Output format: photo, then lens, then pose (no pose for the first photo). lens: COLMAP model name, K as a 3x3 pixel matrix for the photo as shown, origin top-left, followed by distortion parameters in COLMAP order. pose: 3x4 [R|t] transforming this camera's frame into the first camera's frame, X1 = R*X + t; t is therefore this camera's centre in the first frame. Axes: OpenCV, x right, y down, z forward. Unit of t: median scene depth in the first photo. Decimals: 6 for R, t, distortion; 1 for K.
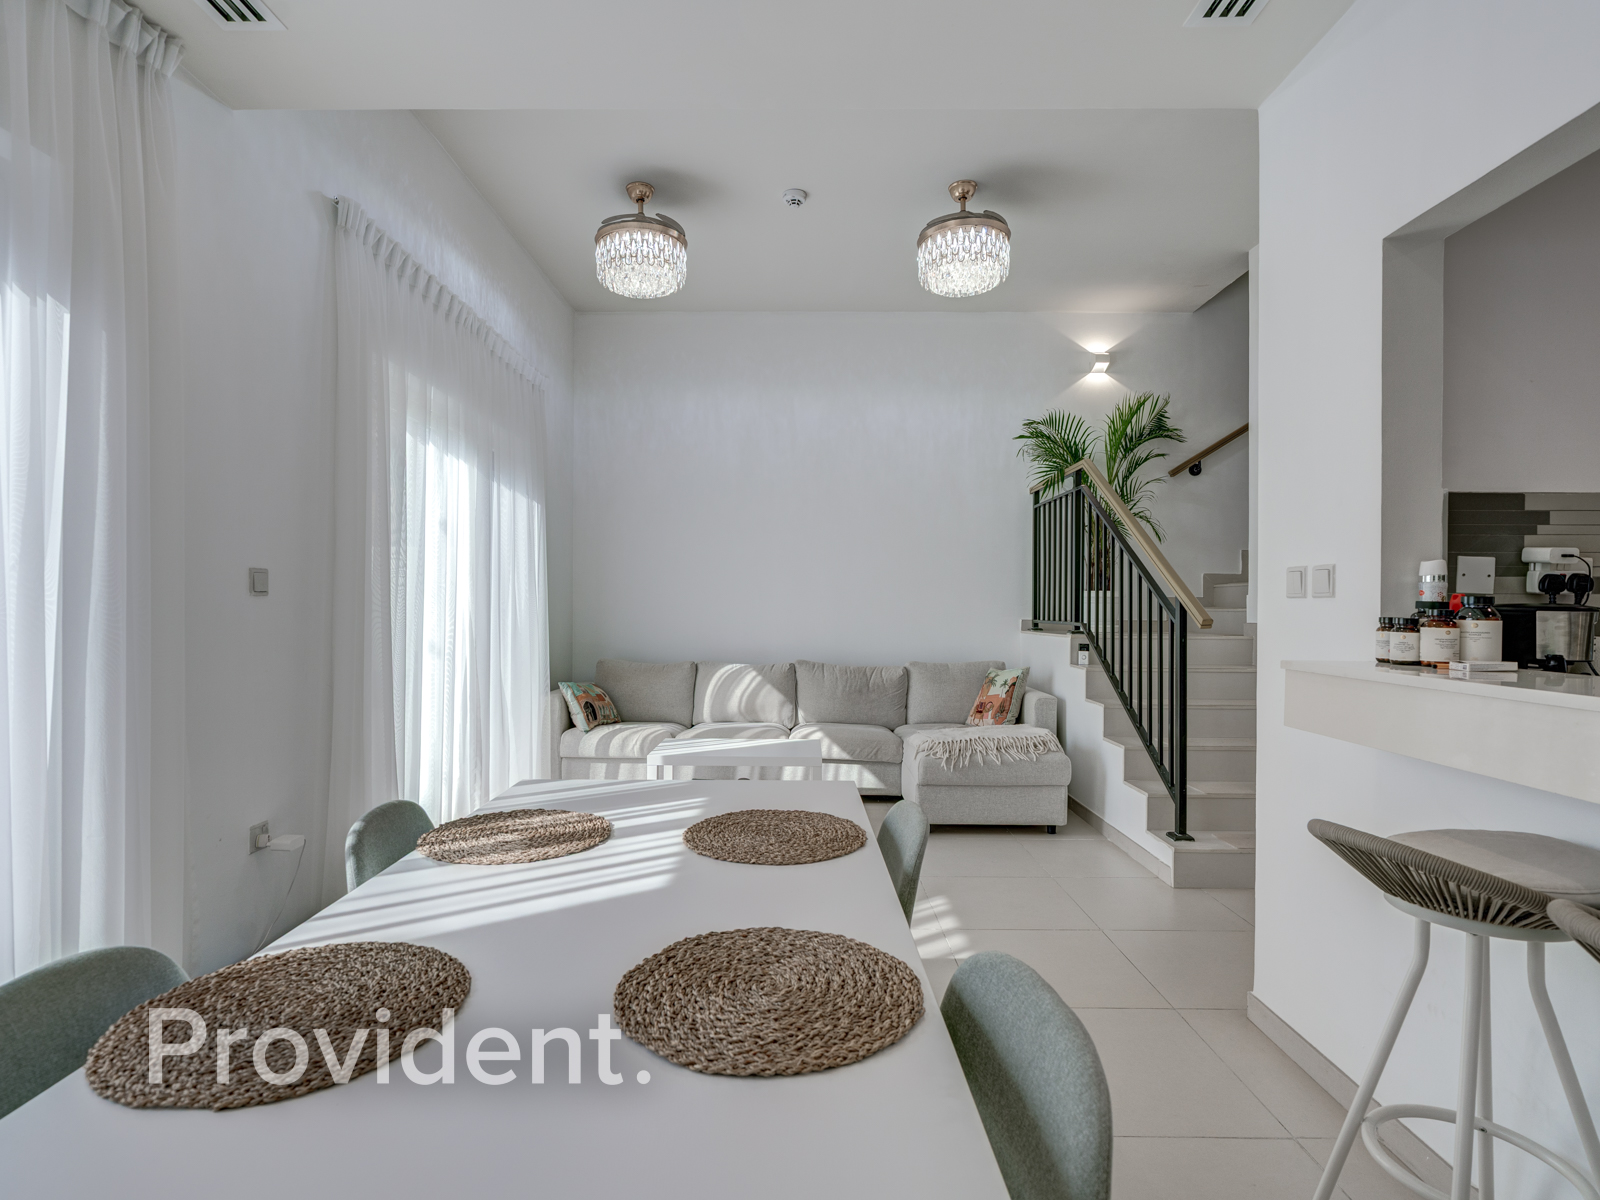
lens RADIAL K [[830.0, 0, 785.6], [0, 830.0, 602.7], [0, 0, 1]] dist [-0.002791, 0.000225]
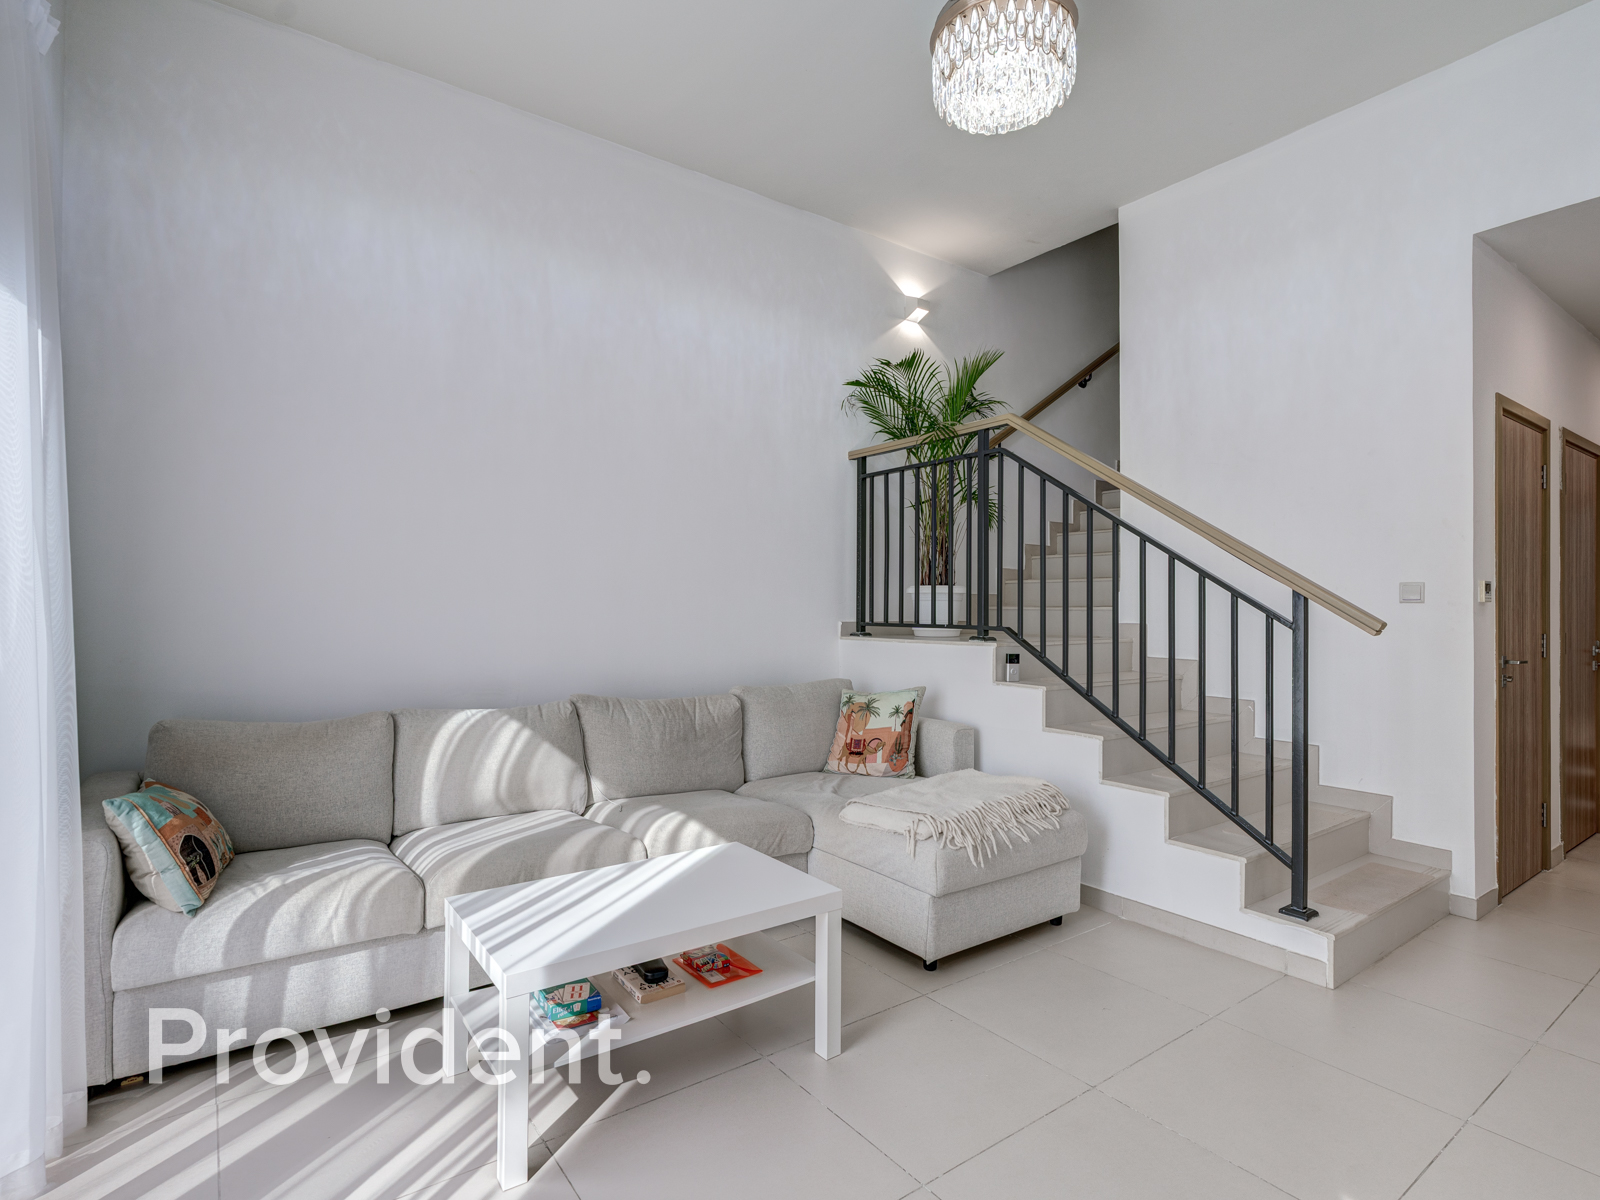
lens RADIAL K [[821.0, 0, 794.5], [0, 821.0, 600.6], [0, 0, 1]] dist [-0.004113, 0.002172]
pose [[0.802672, 0.001574, 0.596419, -0.220627], [-0.001193, 0.999999, -0.001033, 0.001360], [-0.596420, 0.000118, 0.802673, 0.449229]]
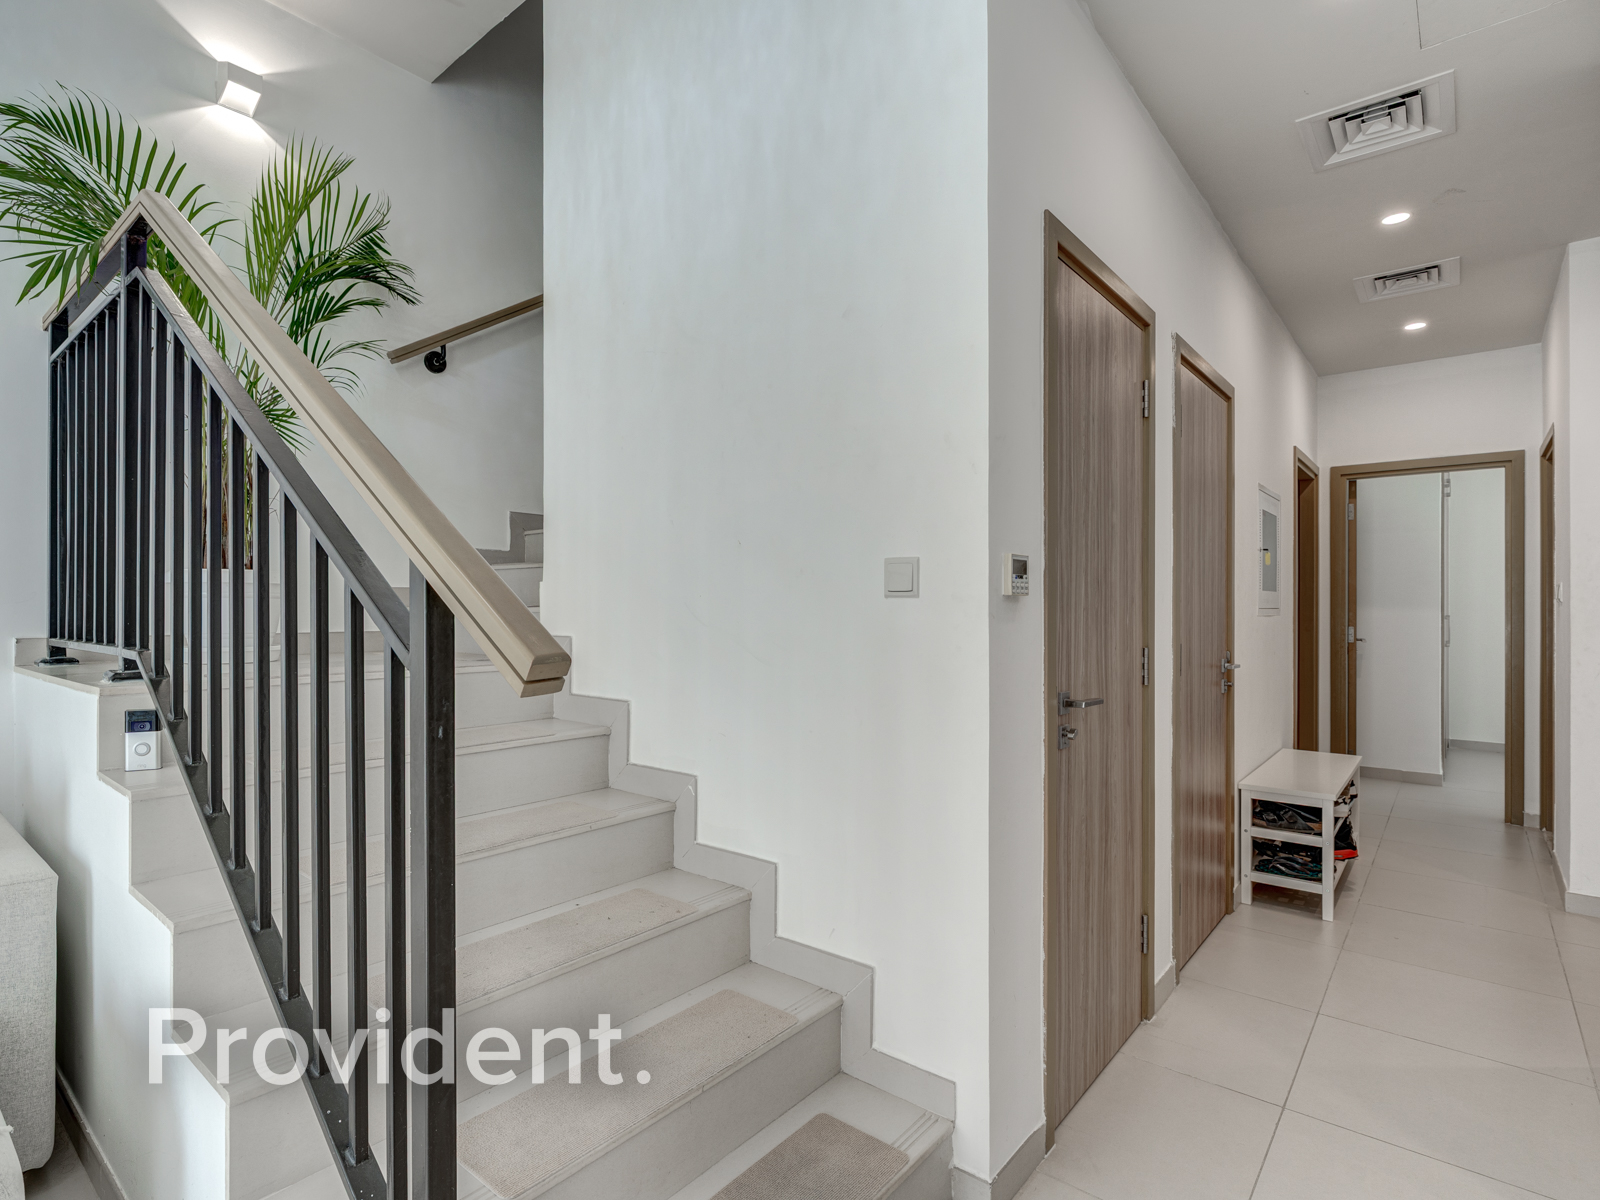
lens RADIAL K [[816.9, 0, 796.4], [0, 816.9, 608.0], [0, 0, 1]] dist [-0.003082, -0.000914]
pose [[0.626966, -0.006176, 0.779022, 0.231629], [0.001754, 0.999977, 0.006516, 0.003898], [-0.779045, -0.002719, 0.626962, 0.497519]]
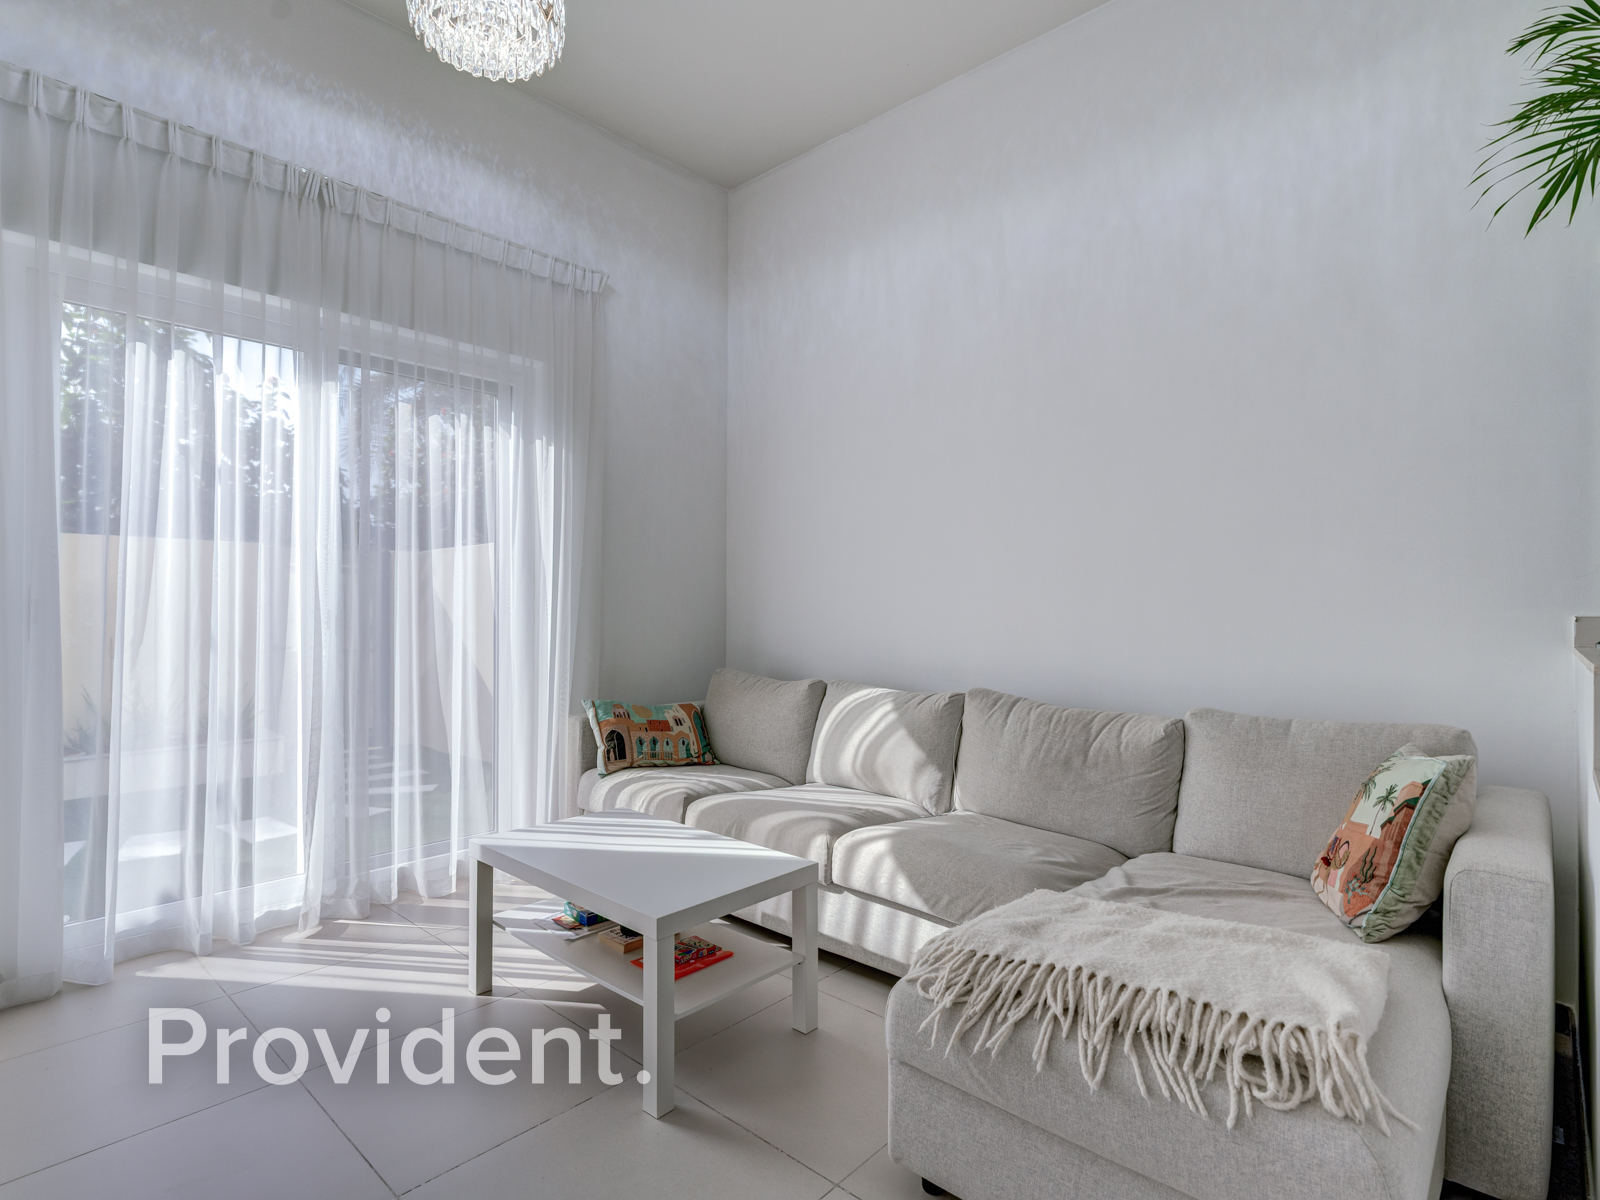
lens RADIAL K [[811.5, 0, 794.0], [0, 811.5, 602.1], [0, 0, 1]] dist [-0.003863, -0.000346]
pose [[0.748706, -0.005188, -0.662882, 0.284797], [-0.000145, 0.999968, -0.007990, 0.018482], [0.662903, 0.006078, 0.748681, 0.551680]]
